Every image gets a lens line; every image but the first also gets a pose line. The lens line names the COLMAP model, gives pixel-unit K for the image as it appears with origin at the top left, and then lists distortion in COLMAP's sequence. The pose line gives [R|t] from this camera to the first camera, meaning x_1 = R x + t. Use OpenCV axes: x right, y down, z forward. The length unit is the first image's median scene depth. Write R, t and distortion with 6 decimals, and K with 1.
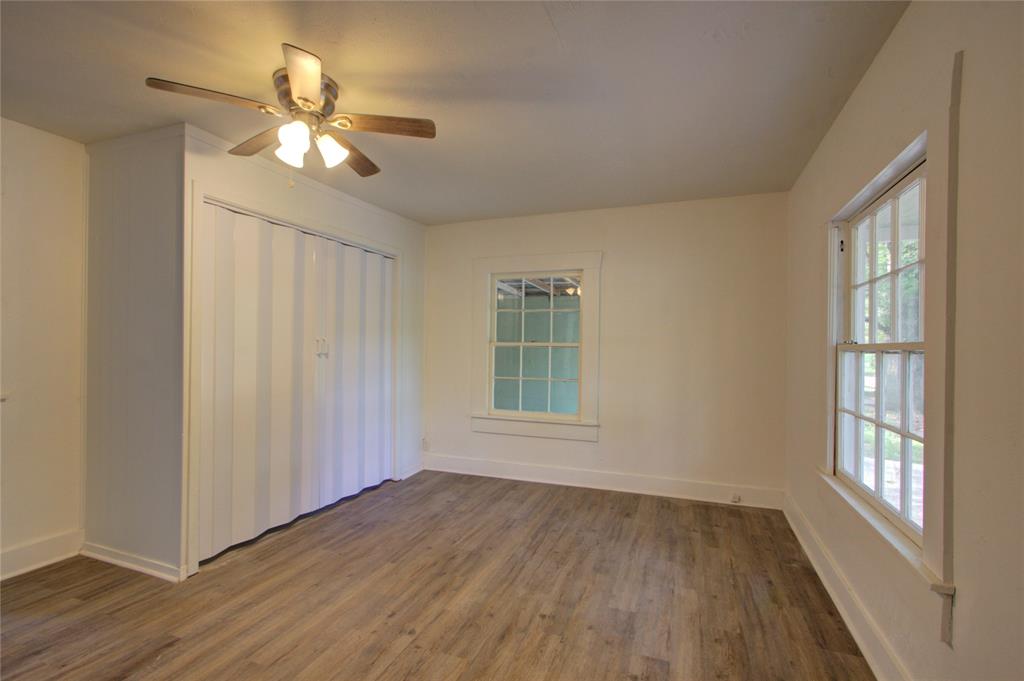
lens RADIAL K [[467.9, 0, 511.8], [0, 467.9, 340.5], [0, 0, 1]] dist [-0.010821, 0.003167]
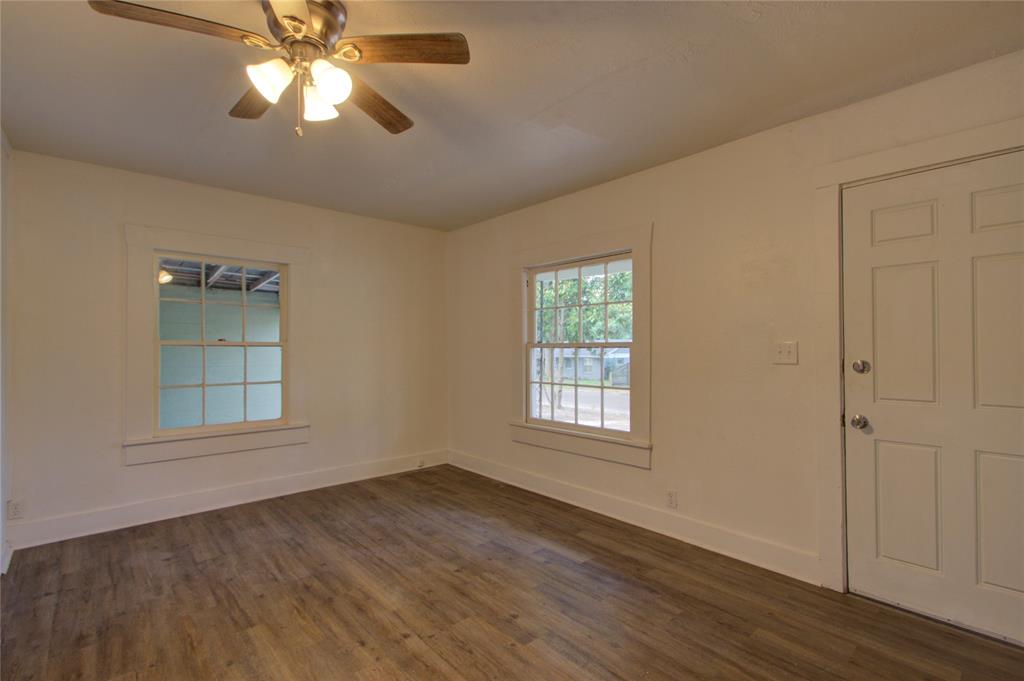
lens RADIAL K [[467.9, 0, 512.8], [0, 467.9, 342.0], [0, 0, 1]] dist [-0.010821, 0.003167]
pose [[0.451474, -0.000387, 0.892284, -0.711811], [-0.007620, 0.999962, 0.004290, -0.003281], [-0.892252, -0.008736, 0.451453, 0.254126]]
